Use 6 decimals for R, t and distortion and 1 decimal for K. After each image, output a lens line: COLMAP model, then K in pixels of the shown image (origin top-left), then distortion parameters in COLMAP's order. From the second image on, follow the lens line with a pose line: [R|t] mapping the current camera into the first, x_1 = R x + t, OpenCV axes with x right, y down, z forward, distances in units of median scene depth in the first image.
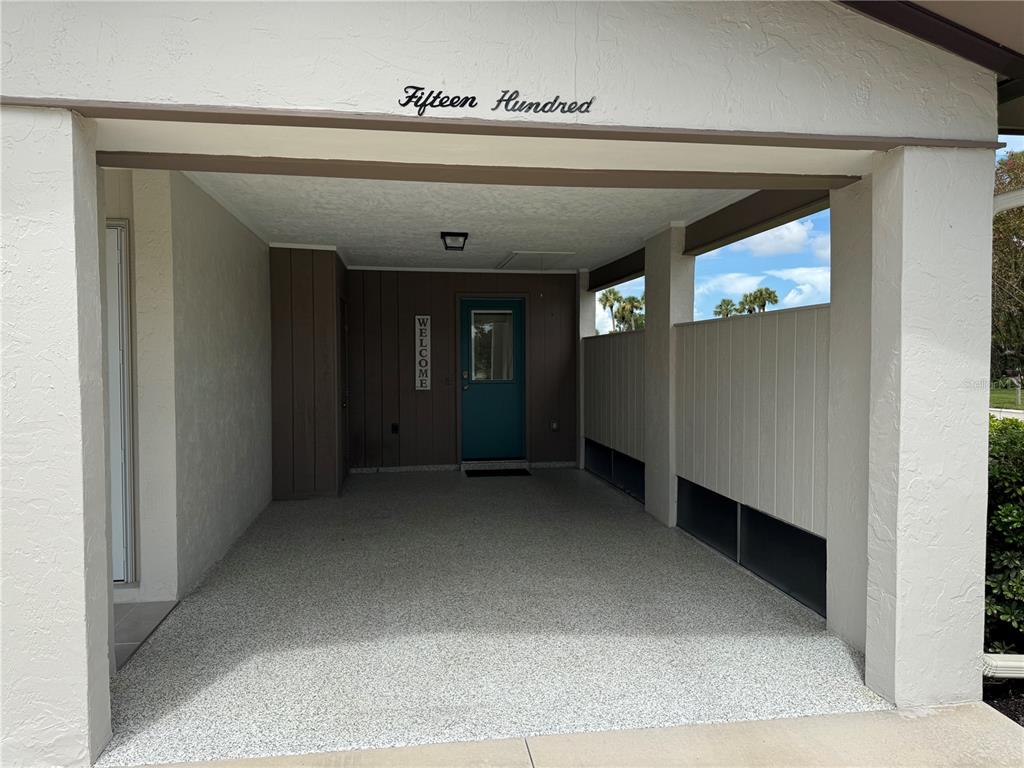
lens RADIAL K [[730.4, 0, 508.2], [0, 730.4, 392.7], [0, 0, 1]] dist [0.033960, -0.039464]
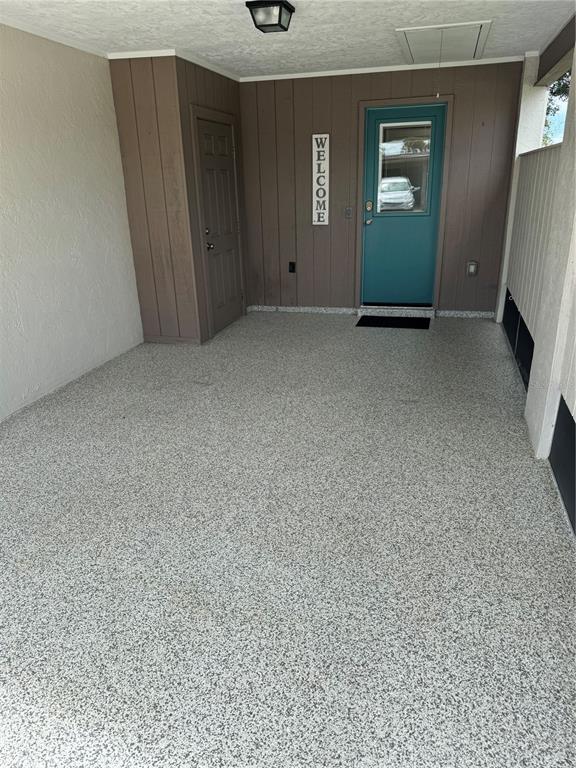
lens RADIAL K [[547.8, 0, 292.6], [0, 547.8, 388.2], [0, 0, 1]] dist [0.033960, -0.039464]
pose [[0.914816, 0.123362, -0.384568, 0.139345], [0.007369, 0.946951, 0.321292, -0.030812], [0.403803, -0.296757, 0.865378, 0.335456]]
